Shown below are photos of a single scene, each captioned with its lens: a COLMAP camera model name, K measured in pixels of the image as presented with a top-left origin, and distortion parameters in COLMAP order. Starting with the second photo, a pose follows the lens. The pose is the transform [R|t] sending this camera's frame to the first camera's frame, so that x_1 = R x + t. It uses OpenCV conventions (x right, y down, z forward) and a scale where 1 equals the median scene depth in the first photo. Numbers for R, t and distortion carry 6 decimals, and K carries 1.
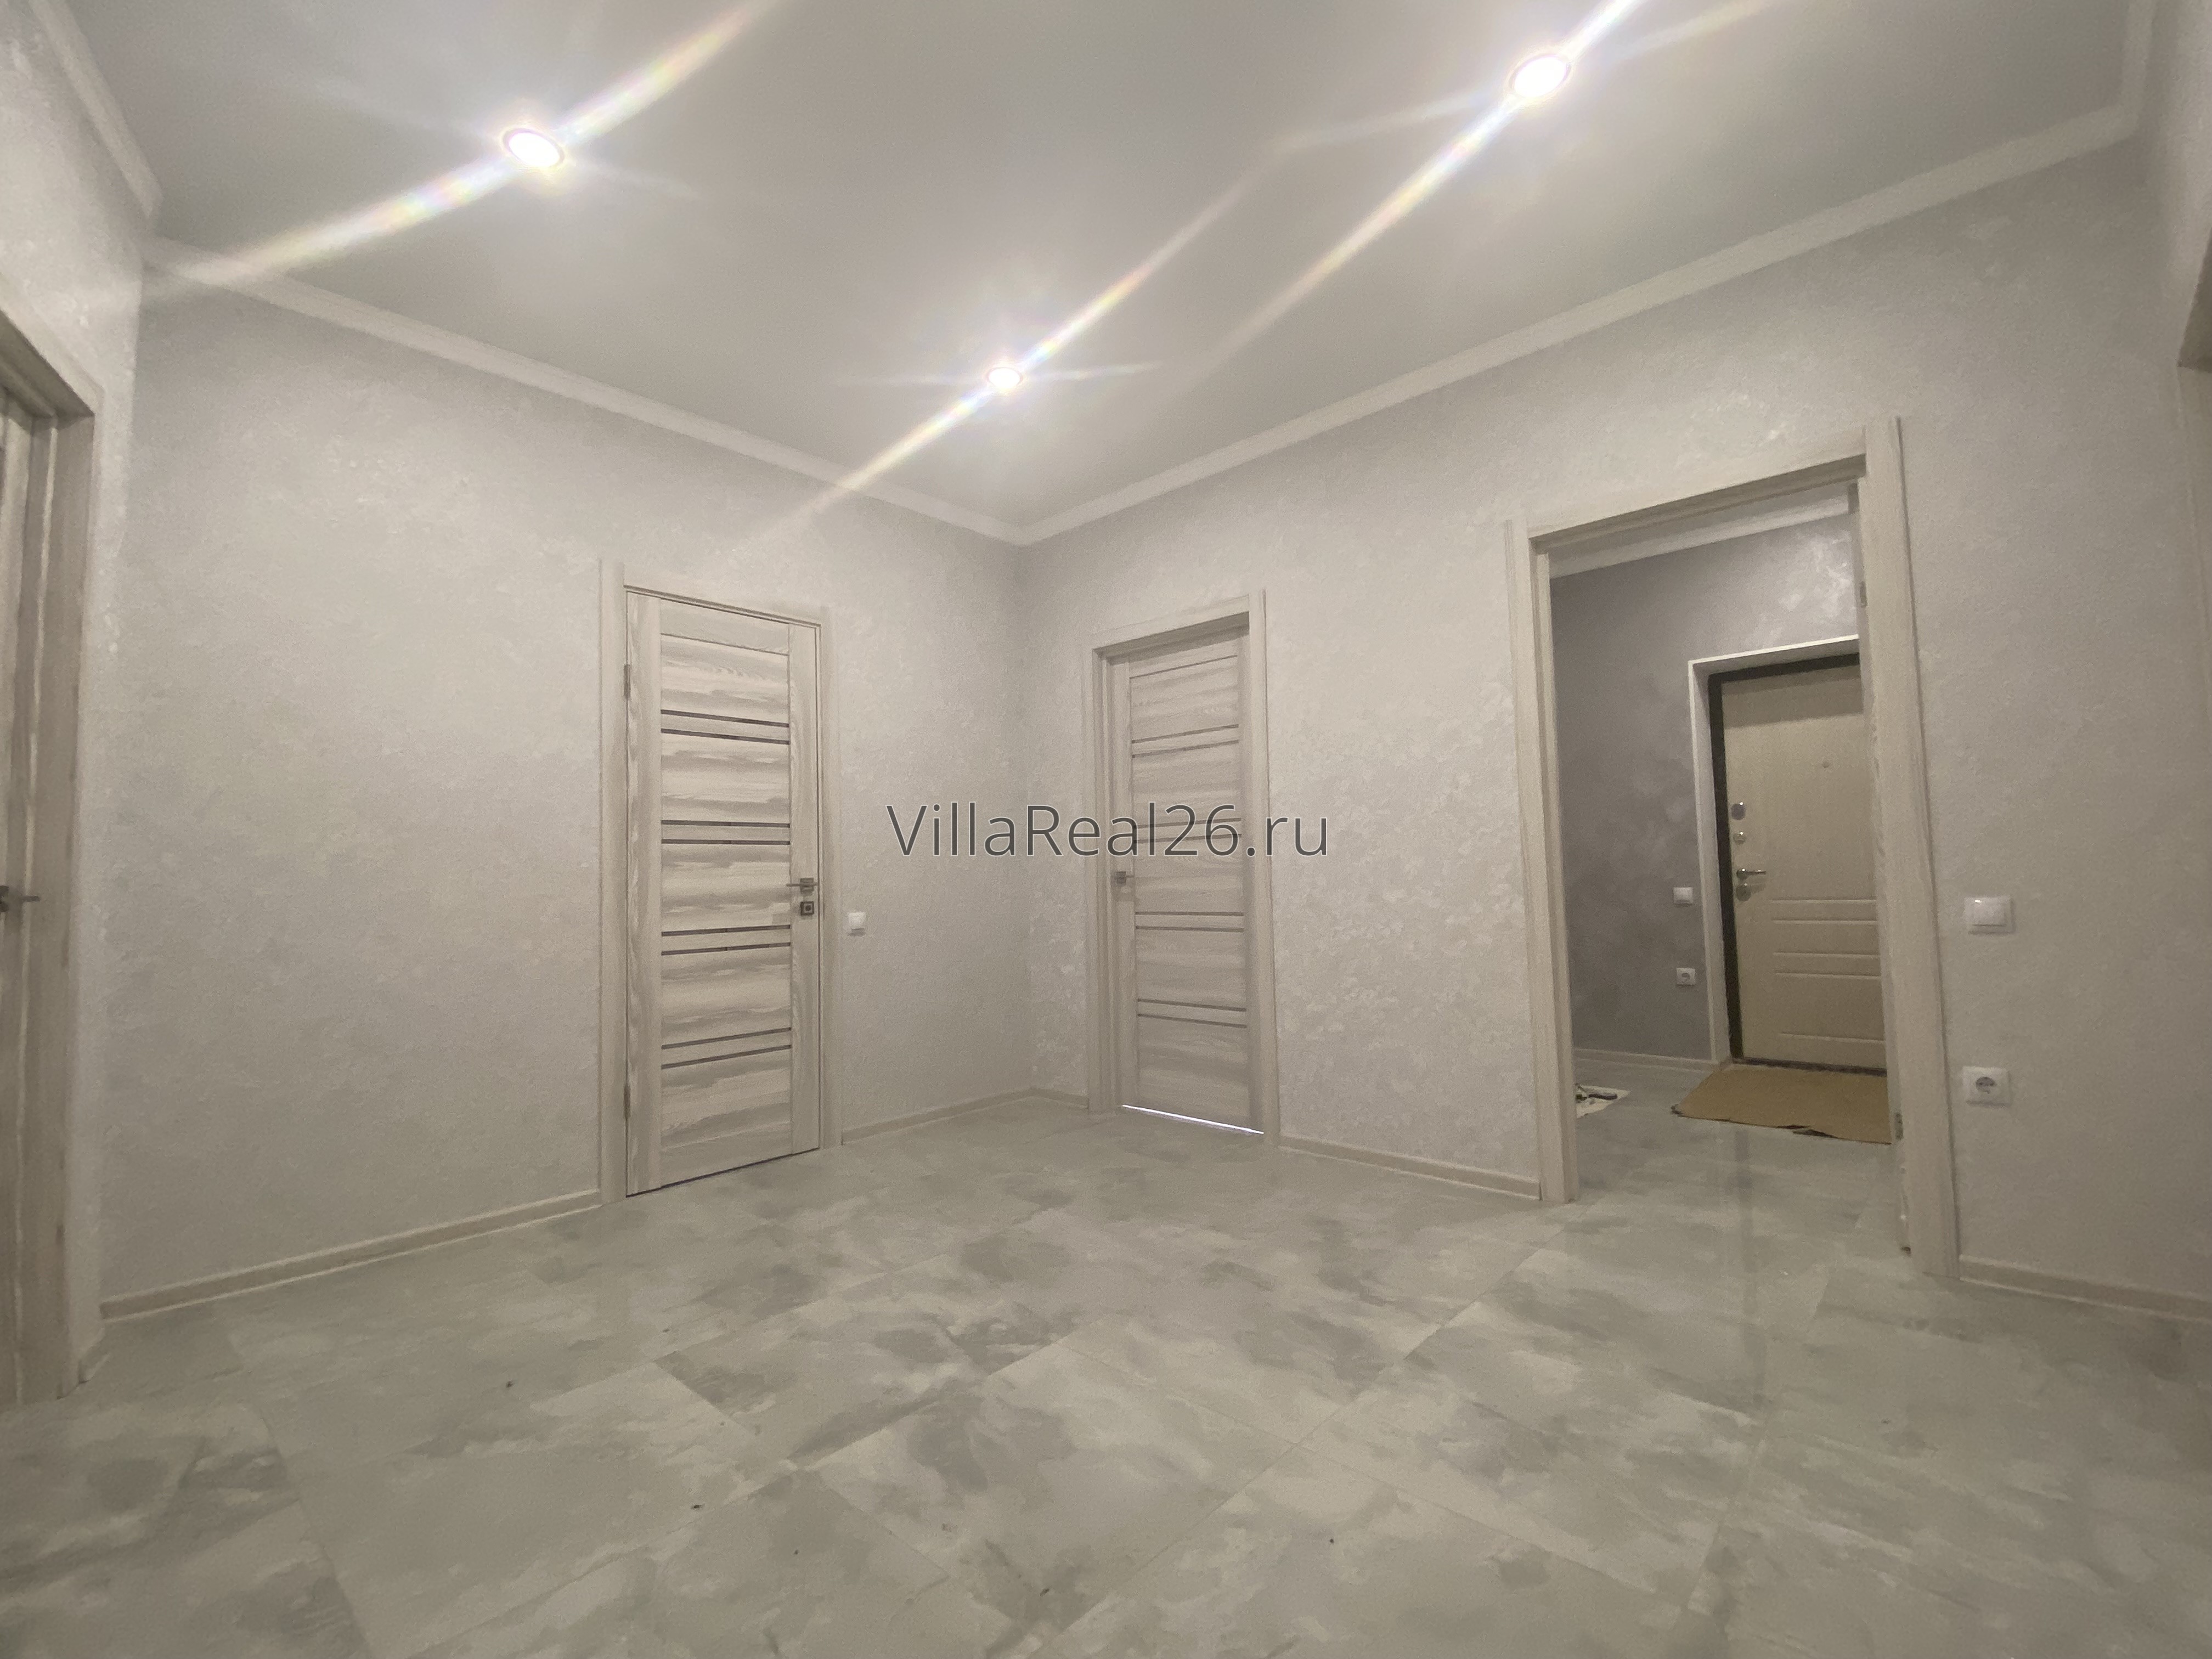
lens RADIAL K [[977.0, 0, 1104.7], [0, 977.0, 822.2], [0, 0, 1]] dist [0.027182, -0.024491]
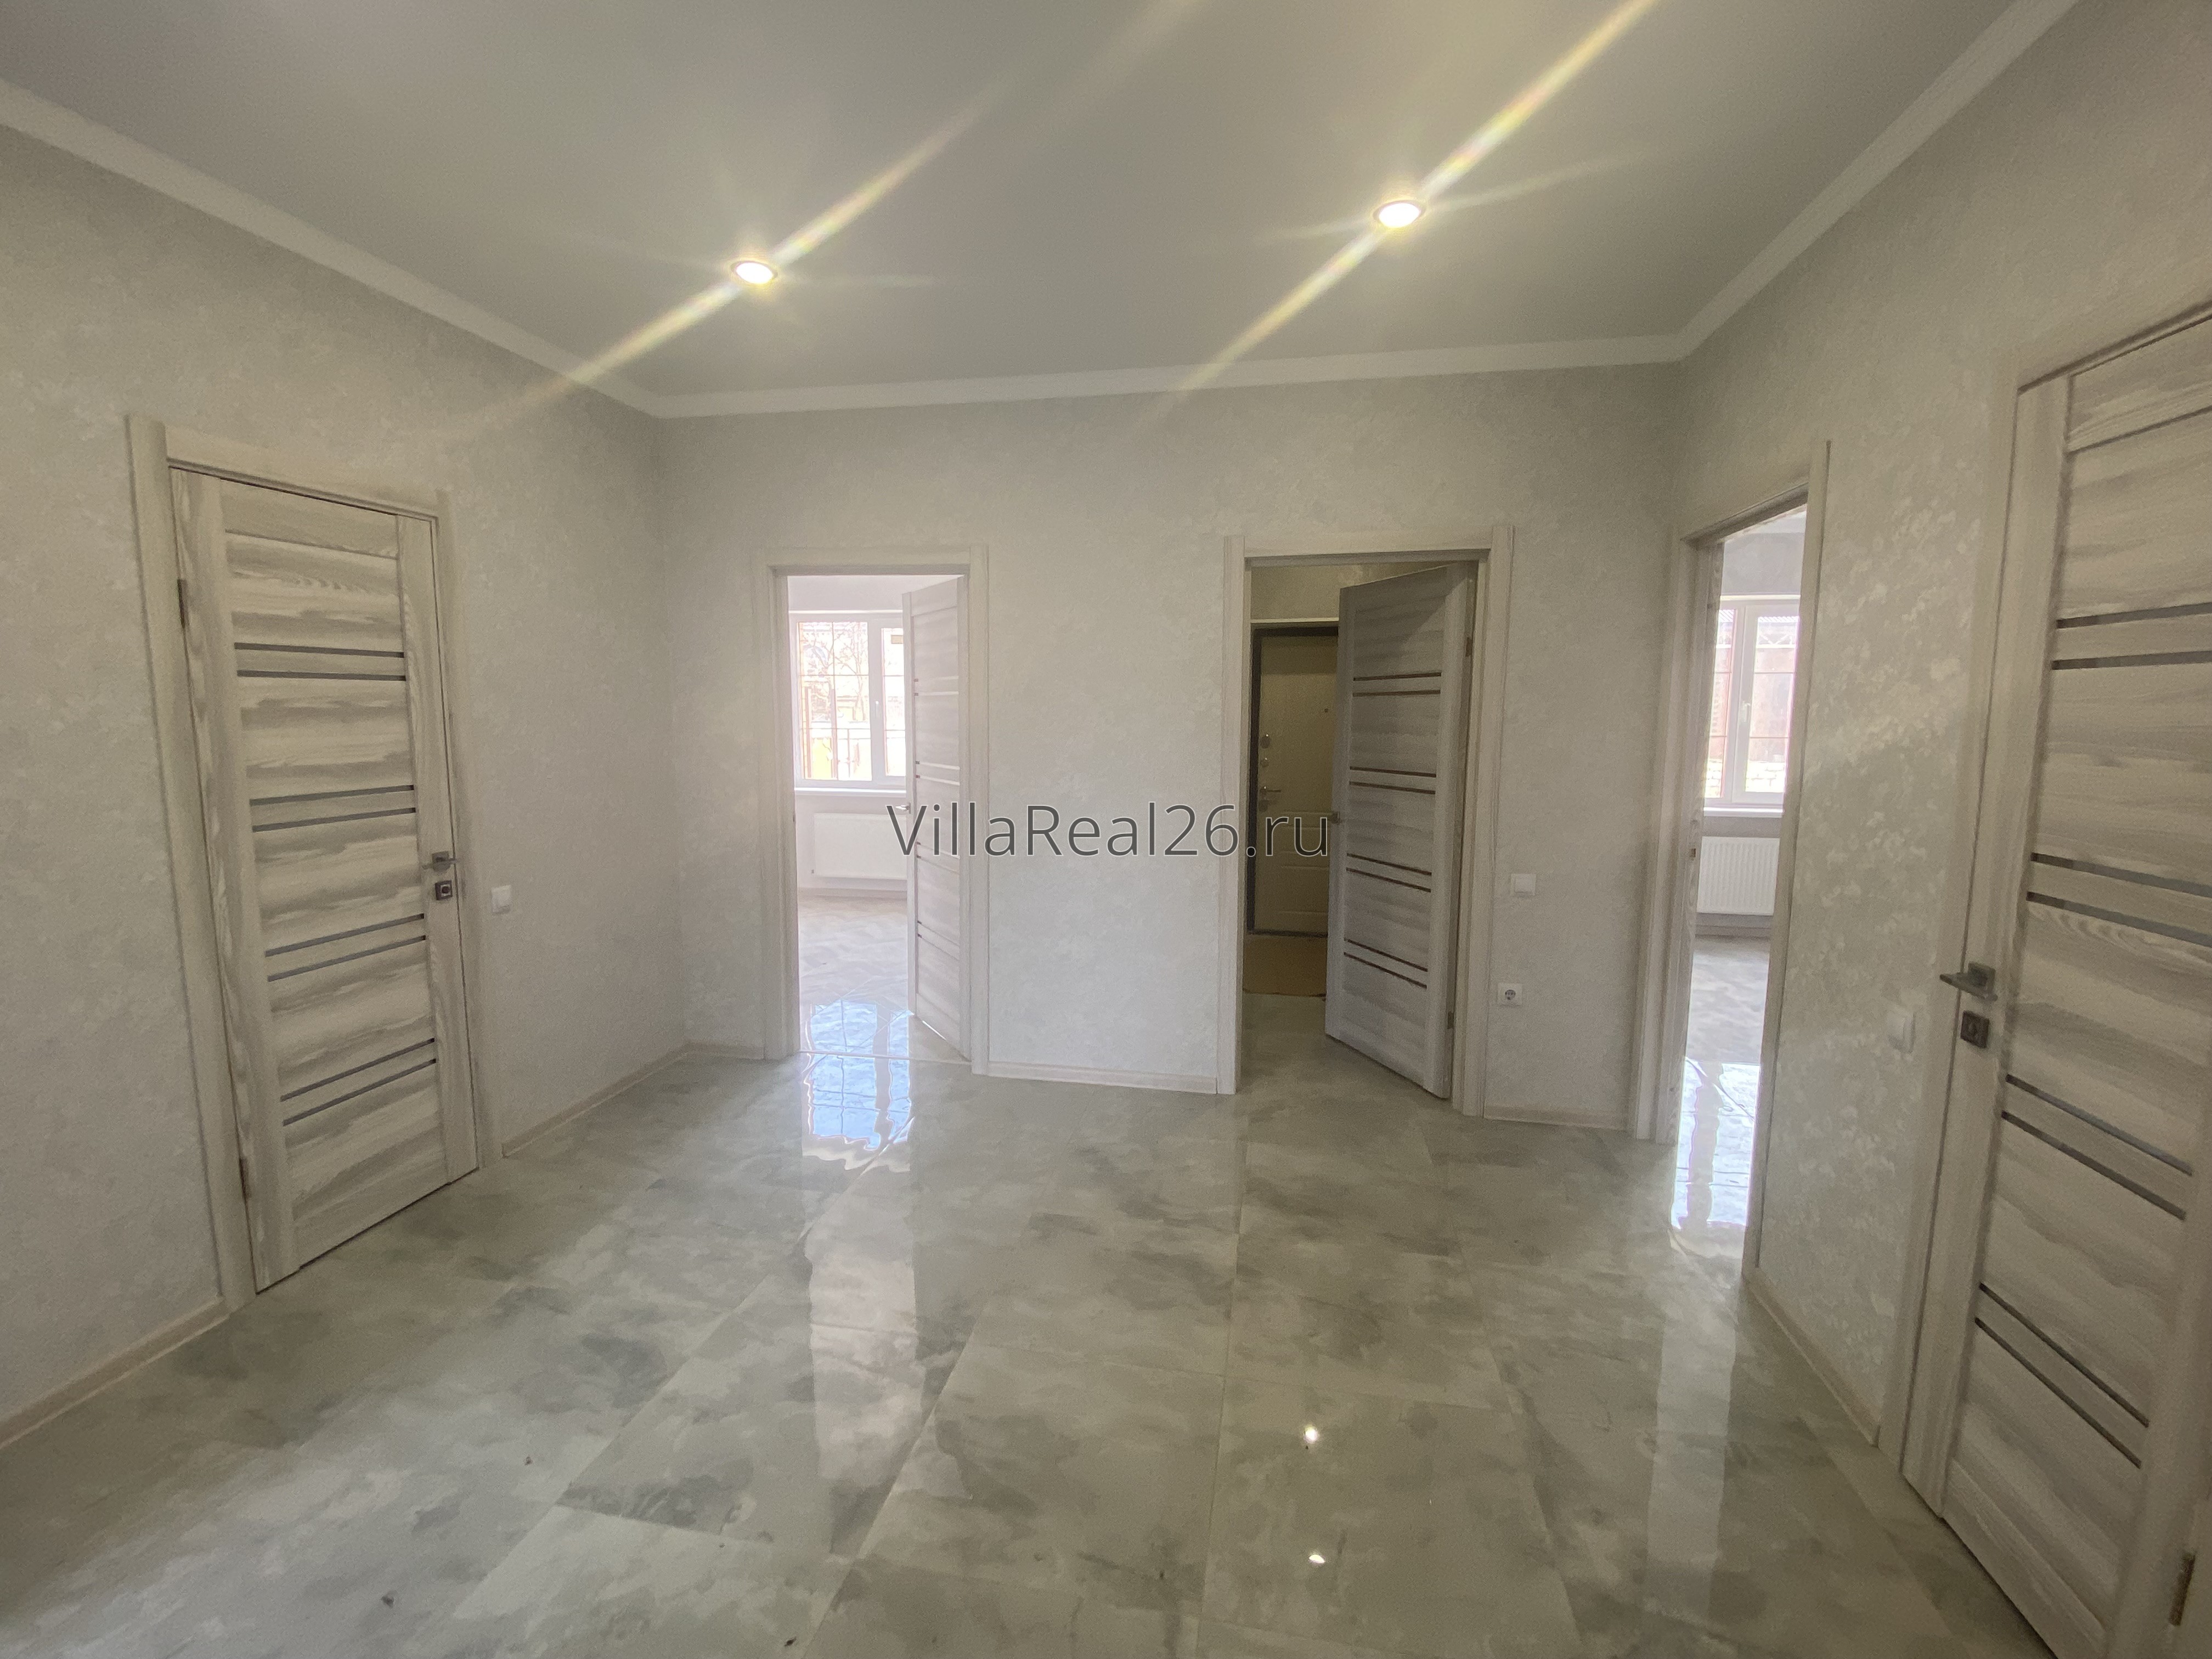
lens RADIAL K [[972.5, 0, 1103.4], [0, 972.5, 824.5], [0, 0, 1]] dist [0.047933, -0.051183]
pose [[0.848141, -0.032645, 0.528764, -0.334165], [-0.058945, 0.986087, 0.155428, -0.147940], [-0.526481, -0.162993, 0.834417, 0.076872]]
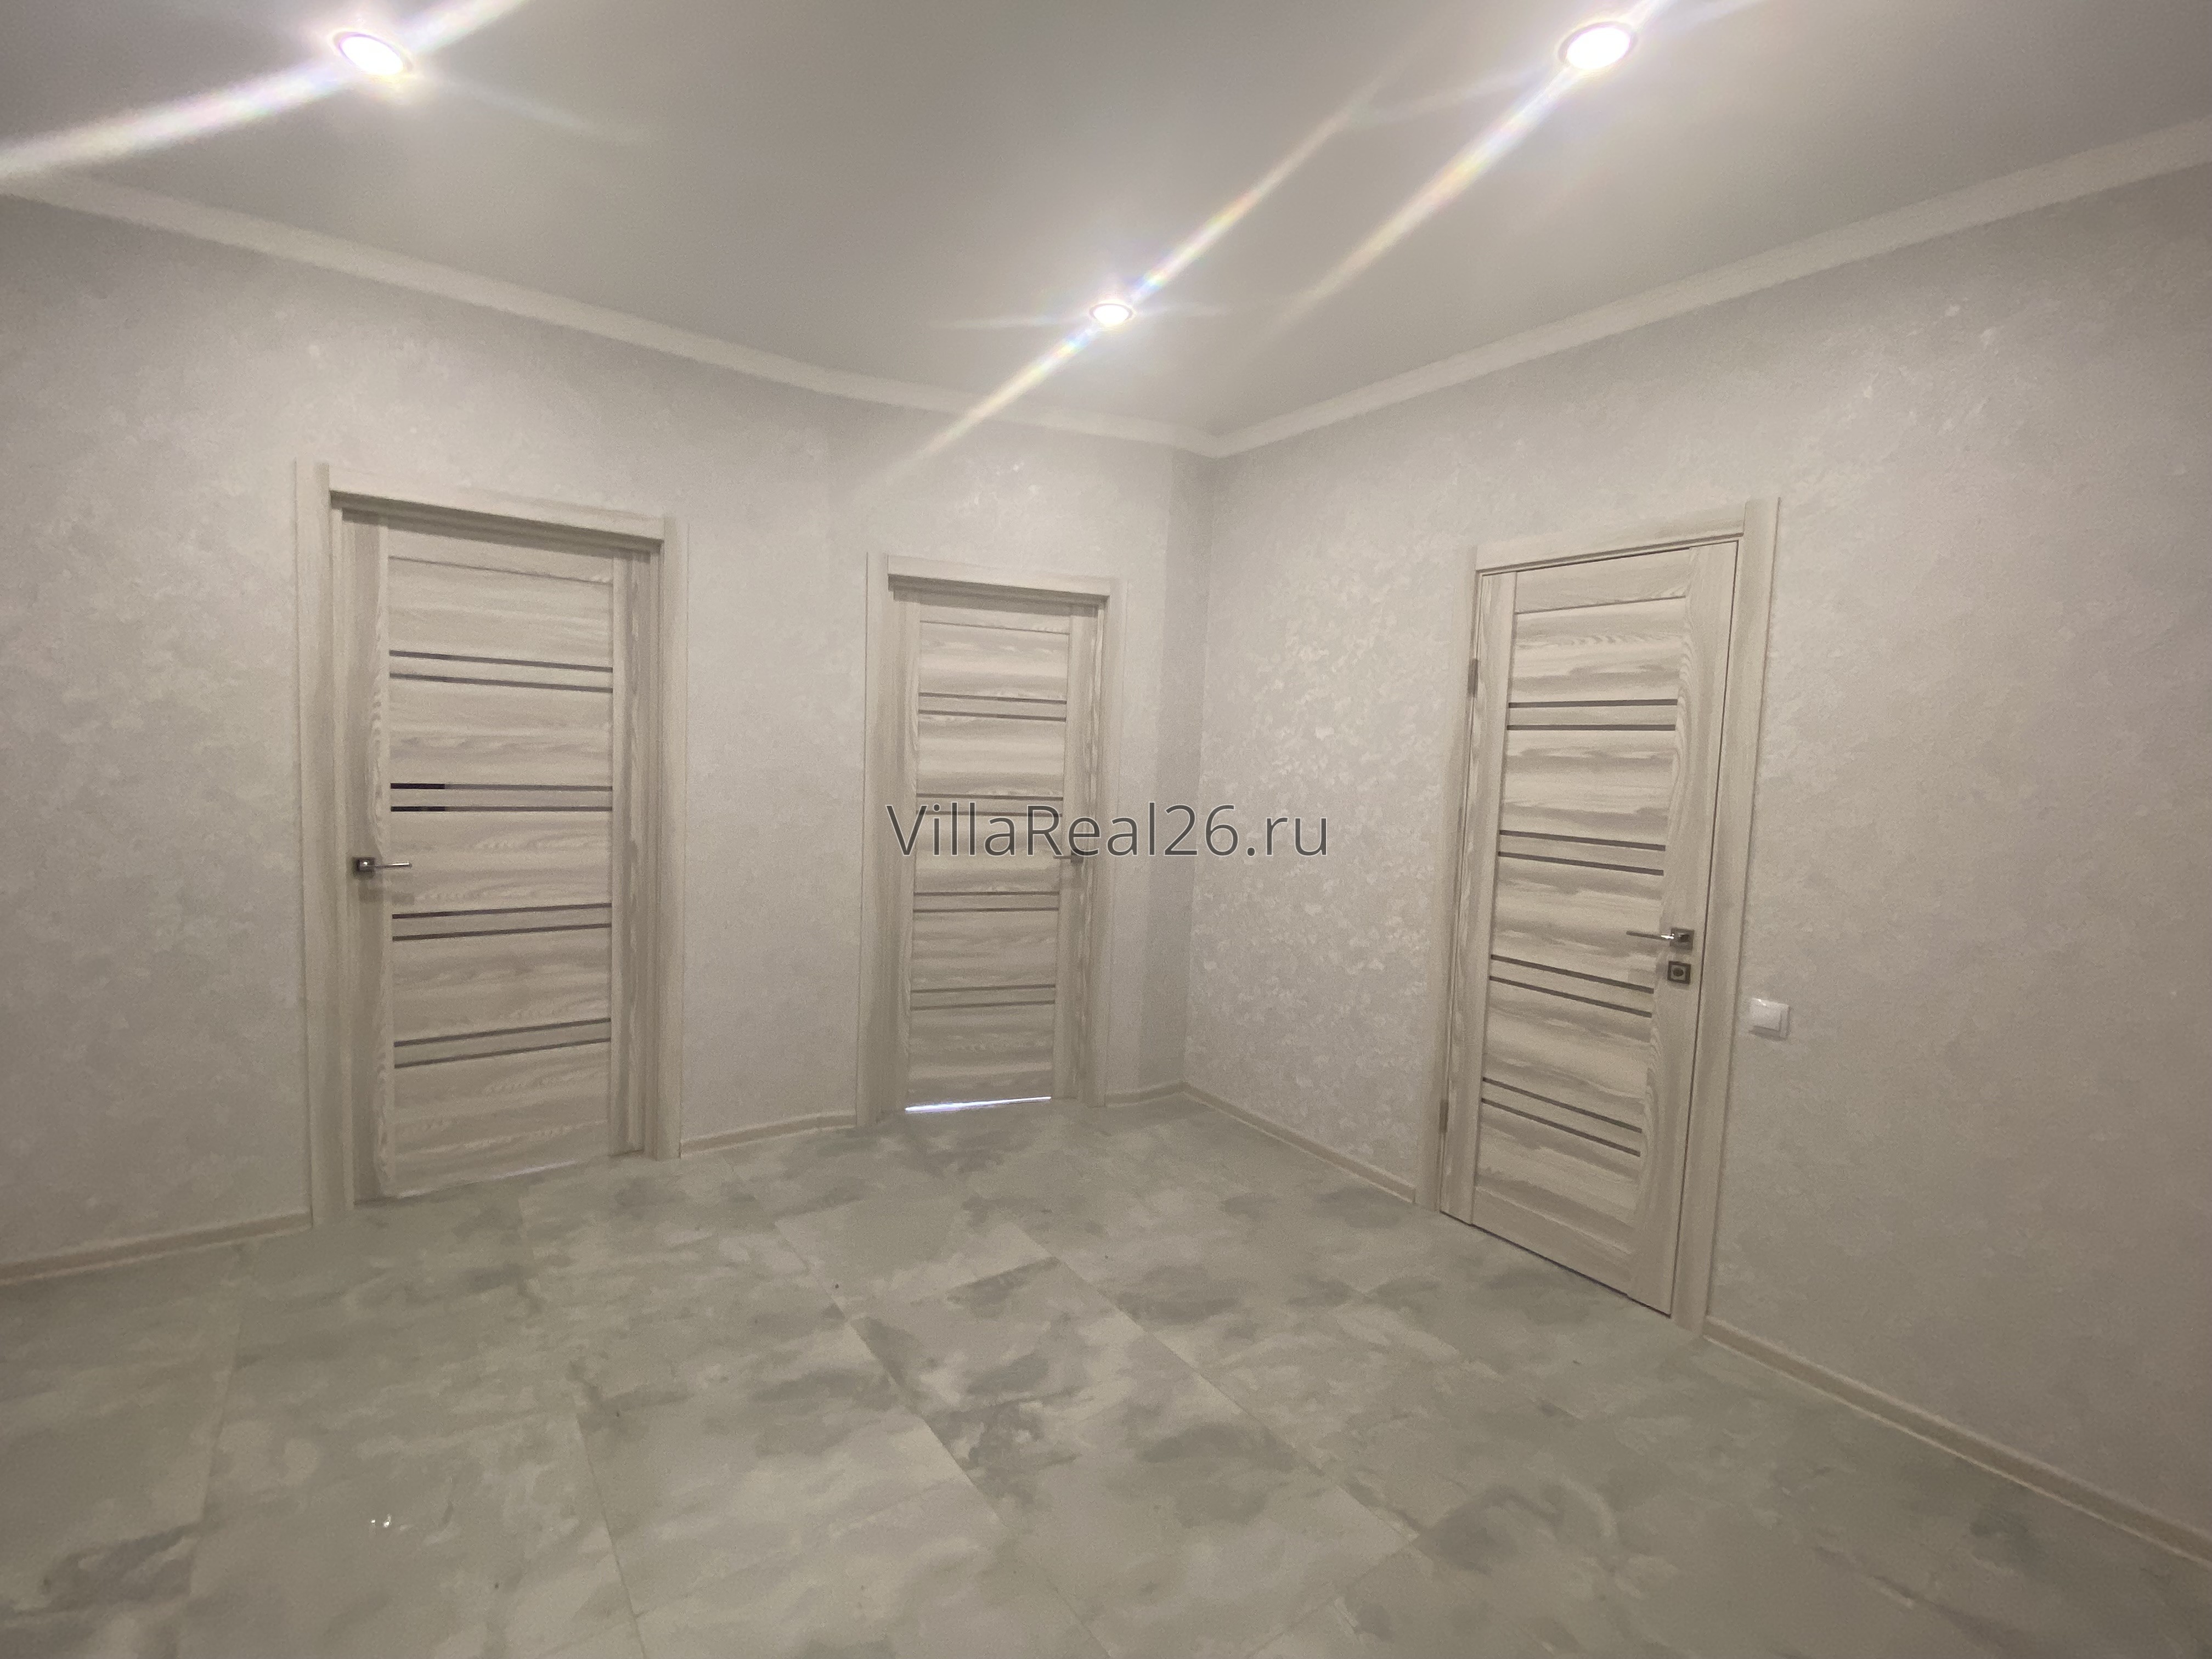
lens RADIAL K [[977.0, 0, 1104.7], [0, 977.0, 822.2], [0, 0, 1]] dist [0.027182, -0.024491]
pose [[-0.198677, 0.088857, -0.976029, 0.534316], [0.026617, 0.996003, 0.085258, -0.104438], [0.979703, -0.009040, -0.200248, 0.922515]]
